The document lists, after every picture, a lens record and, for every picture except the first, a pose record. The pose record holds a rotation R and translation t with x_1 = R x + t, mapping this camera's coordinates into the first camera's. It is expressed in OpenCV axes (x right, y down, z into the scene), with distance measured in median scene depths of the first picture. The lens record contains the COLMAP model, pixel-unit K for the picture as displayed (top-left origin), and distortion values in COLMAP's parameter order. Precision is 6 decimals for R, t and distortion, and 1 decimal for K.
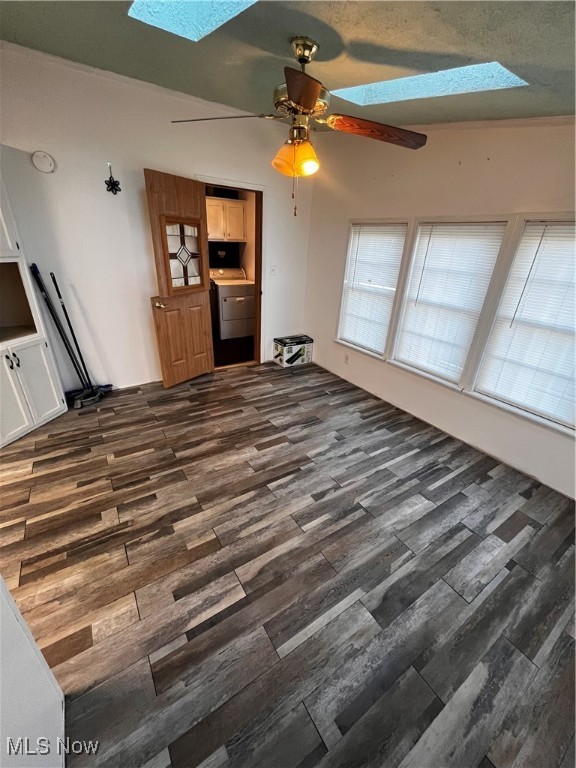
lens RADIAL K [[309.4, 0, 286.8], [0, 309.4, 384.8], [0, 0, 1]] dist [-0.004233, 0.000618]
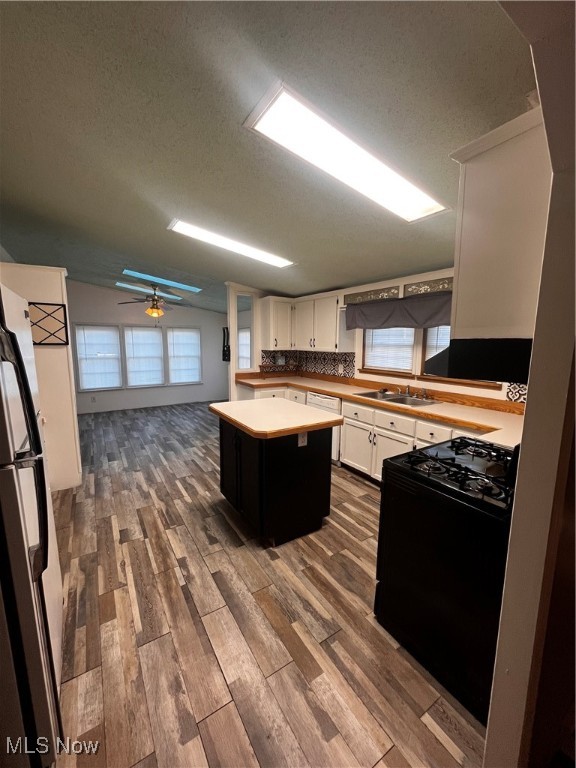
lens RADIAL K [[309.4, 0, 288.5], [0, 309.4, 385.3], [0, 0, 1]] dist [-0.004233, 0.000618]
pose [[0.012754, -0.190125, 0.981677, -2.356701], [0.414930, 0.894246, 0.167801, 0.004558], [-0.909764, 0.405187, 0.090294, -0.197083]]
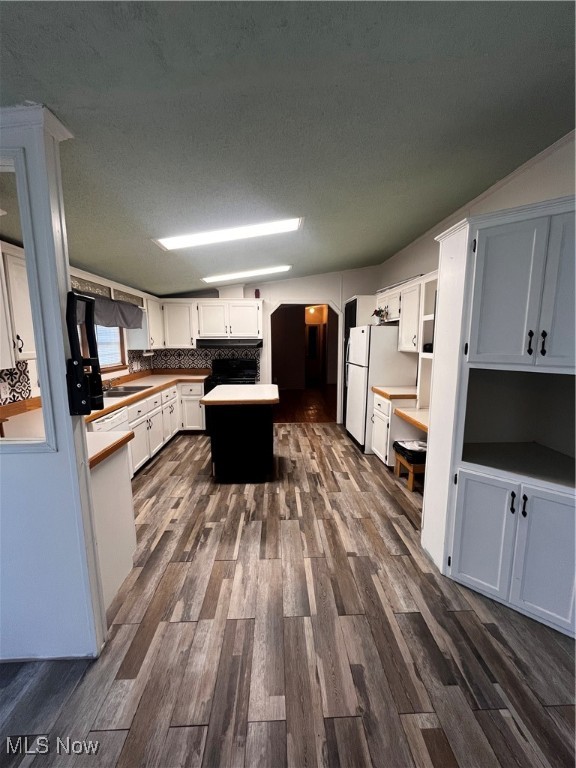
lens RADIAL K [[309.4, 0, 289.7], [0, 309.4, 384.3], [0, 0, 1]] dist [-0.004233, 0.000618]
pose [[-0.511335, 0.074882, -0.856113, -0.060124], [-0.386102, 0.869976, 0.306704, -0.337141], [0.767764, 0.487375, -0.415937, 0.798193]]
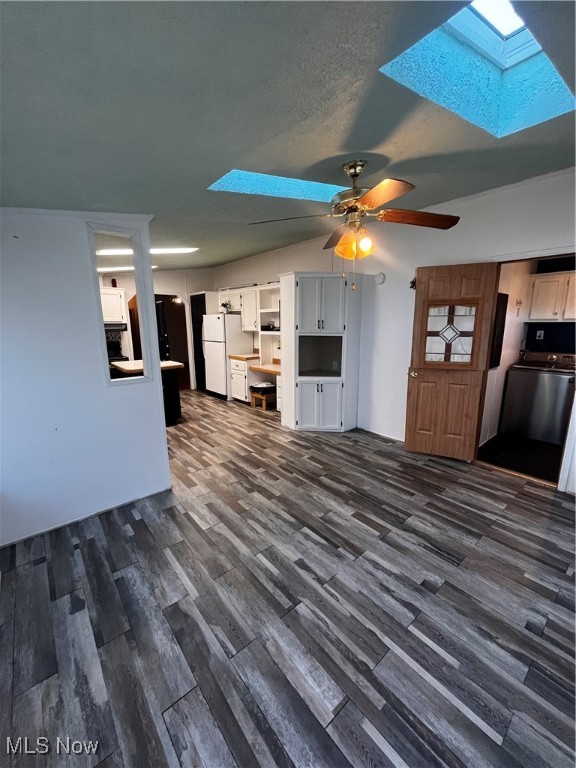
lens RADIAL K [[309.4, 0, 288.6], [0, 309.4, 385.6], [0, 0, 1]] dist [-0.004233, 0.000618]
pose [[0.119690, 0.149331, -0.981516, 0.865045], [-0.411119, 0.907333, 0.087911, -0.178688], [0.903690, 0.392998, 0.169992, 0.555813]]
